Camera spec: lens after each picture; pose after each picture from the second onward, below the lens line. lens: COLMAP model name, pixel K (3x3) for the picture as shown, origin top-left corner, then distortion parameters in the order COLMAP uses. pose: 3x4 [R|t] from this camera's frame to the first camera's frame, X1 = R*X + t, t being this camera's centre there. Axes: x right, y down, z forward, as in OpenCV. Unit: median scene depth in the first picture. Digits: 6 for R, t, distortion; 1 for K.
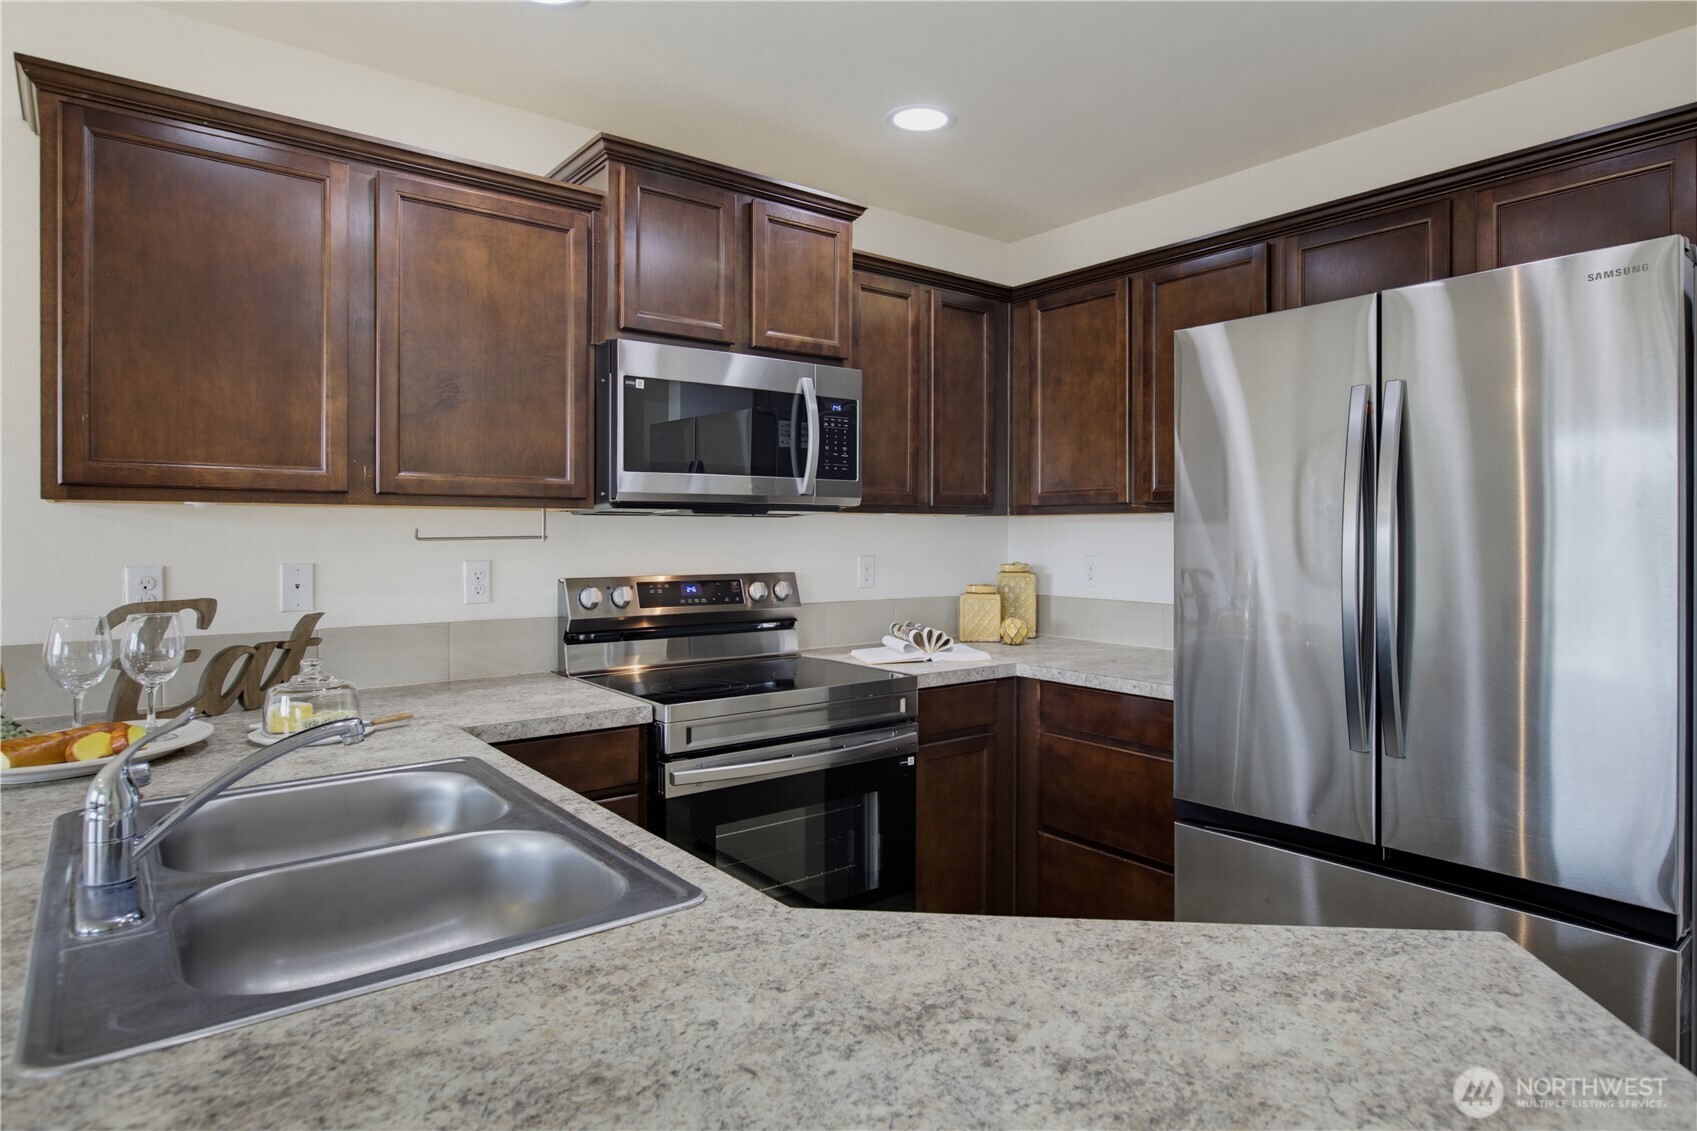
lens RADIAL K [[955.9, 0, 865.1], [0, 955.9, 541.4], [0, 0, 1]] dist [-0.001093, -0.000641]
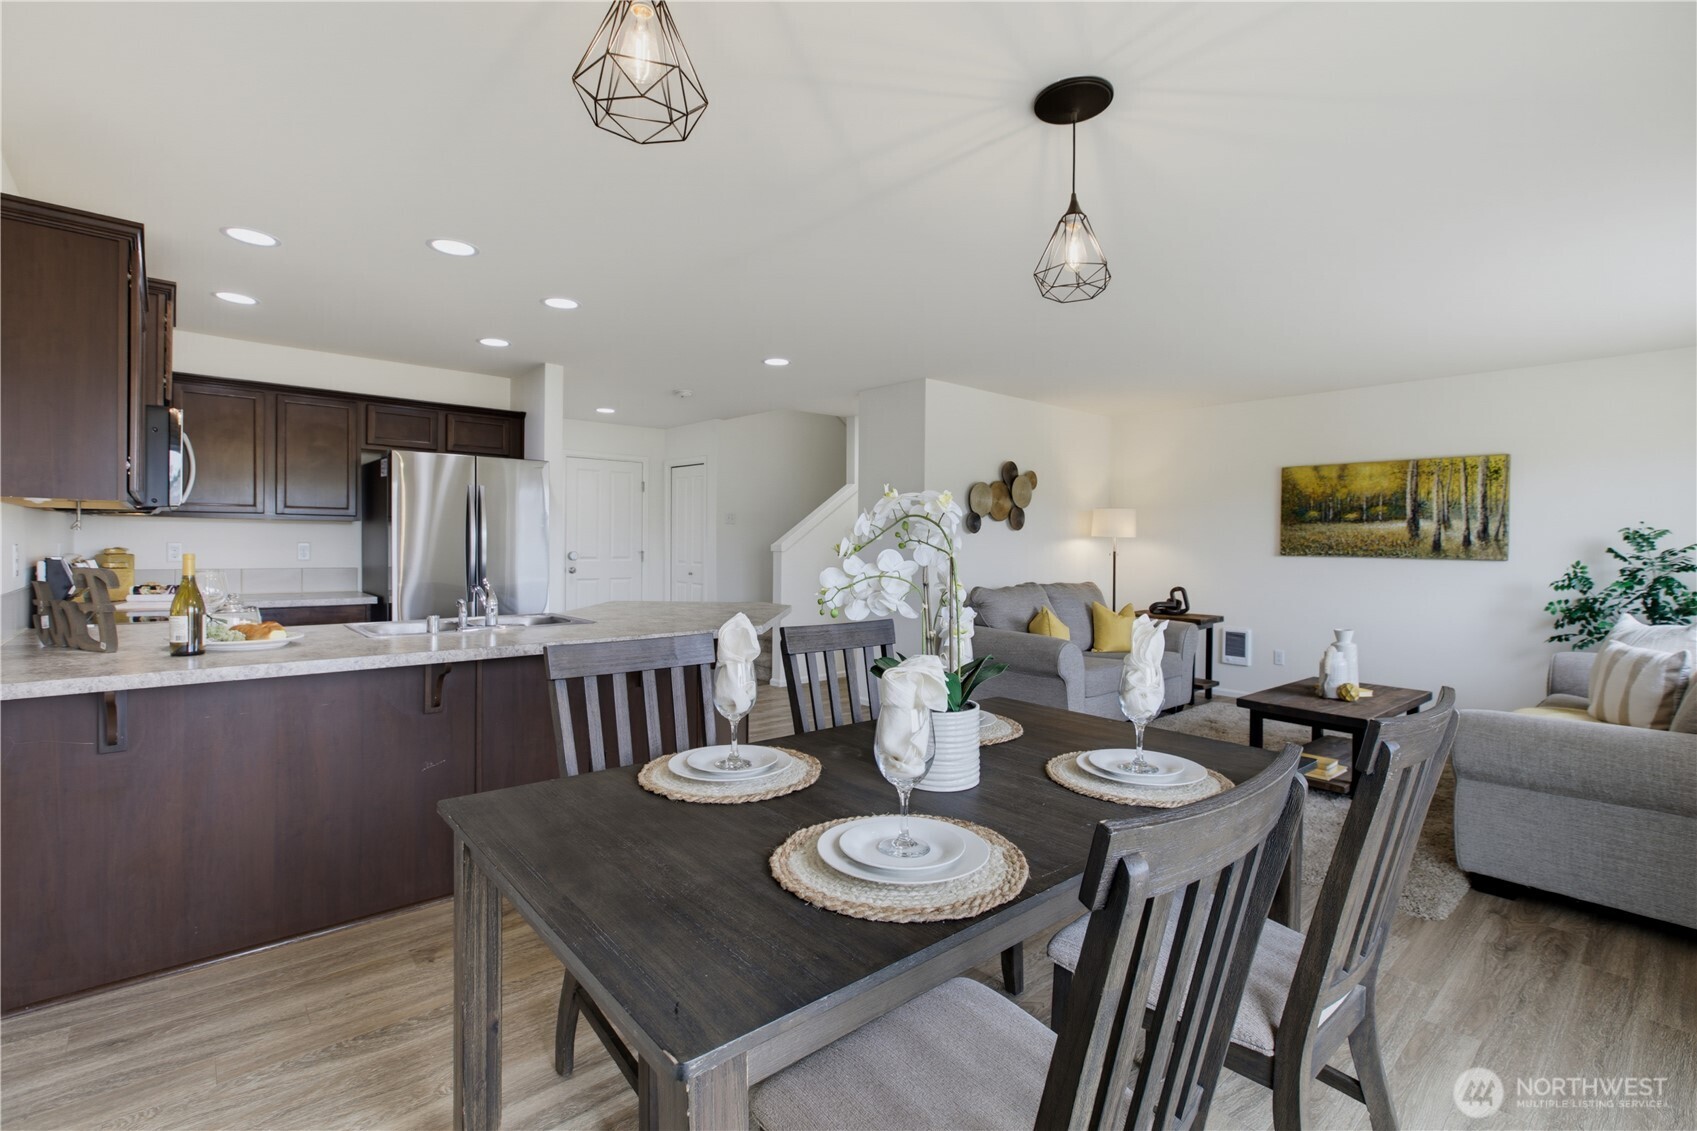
lens RADIAL K [[769.3, 0, 856.6], [0, 769.3, 547.2], [0, 0, 1]] dist [-0.003627, 0.000395]
pose [[-0.050816, -0.006718, 0.998685, -1.446122], [0.001601, 0.999976, 0.006808, 0.015069], [-0.998707, 0.001945, -0.050804, -0.084457]]
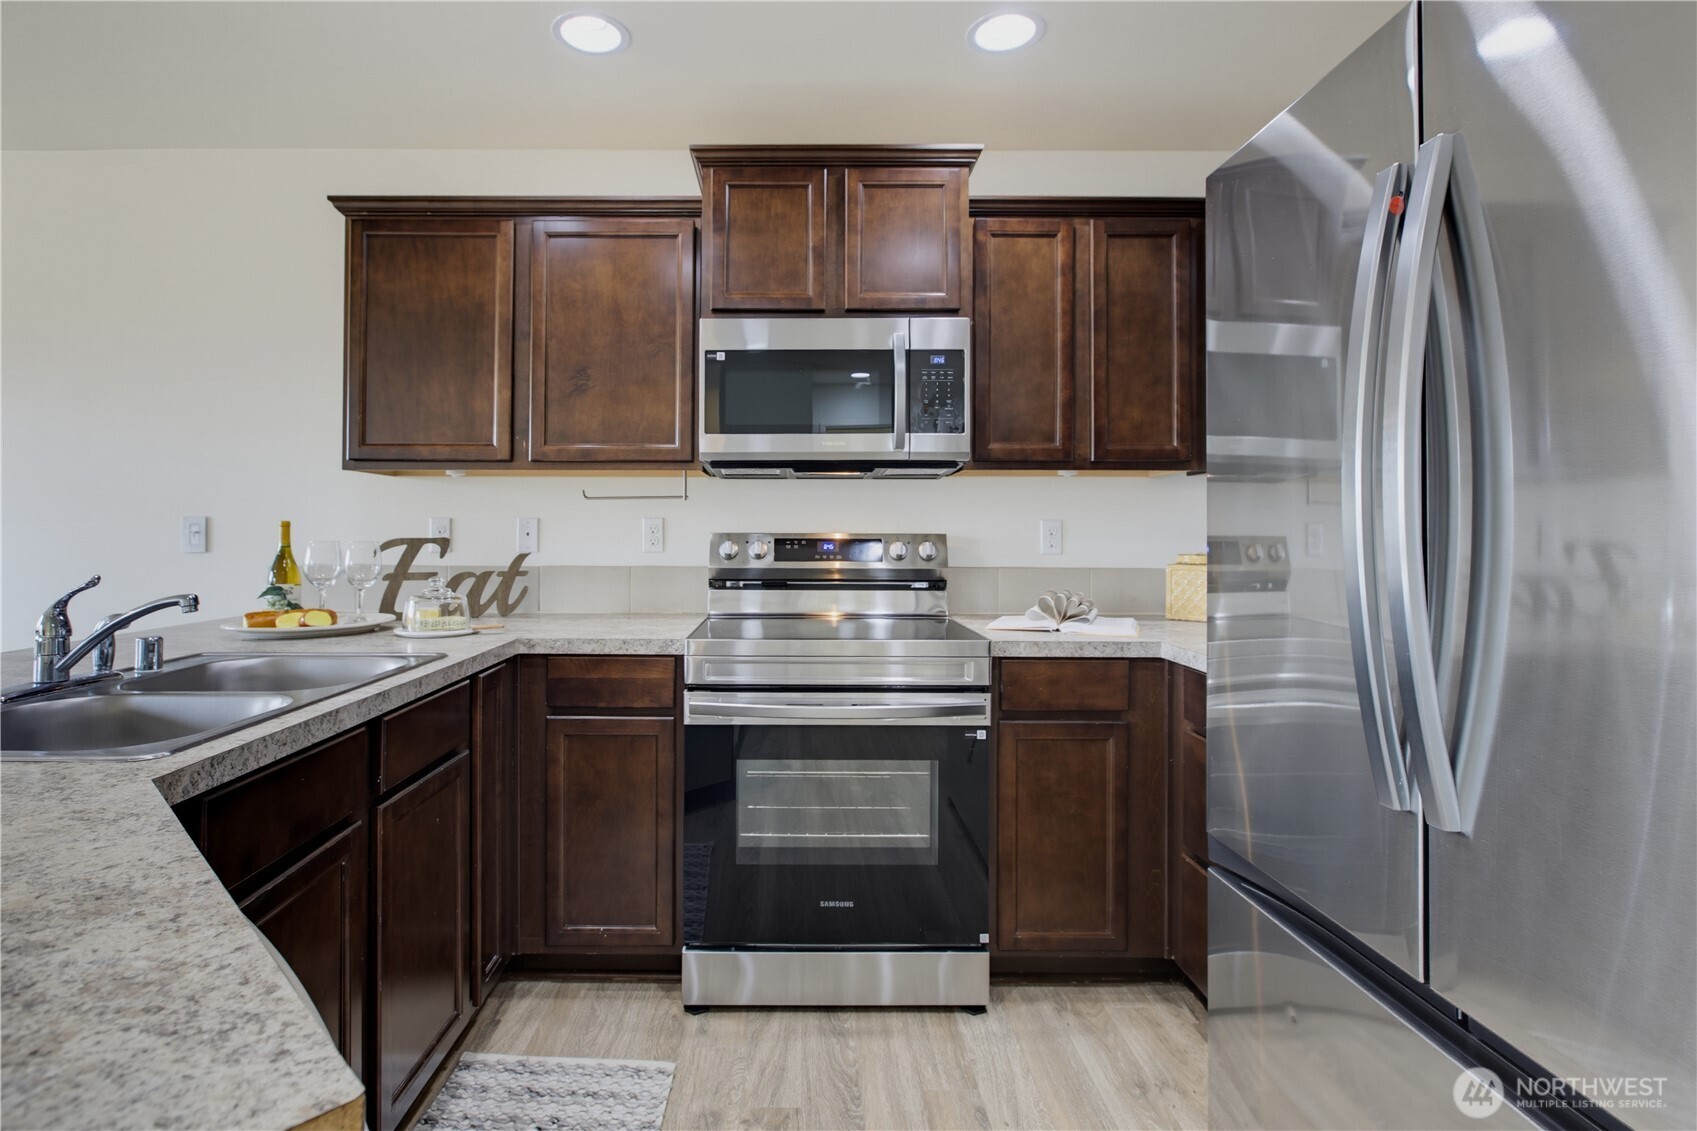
lens RADIAL K [[807.2, 0, 799.7], [0, 807.2, 520.6], [0, 0, 1]] dist [-0.012265, 0.000280]
pose [[0.784185, -0.009866, -0.620449, 0.372813], [-0.006273, 0.999696, -0.023825, 0.044584], [0.620496, 0.022575, 0.783885, 0.278589]]
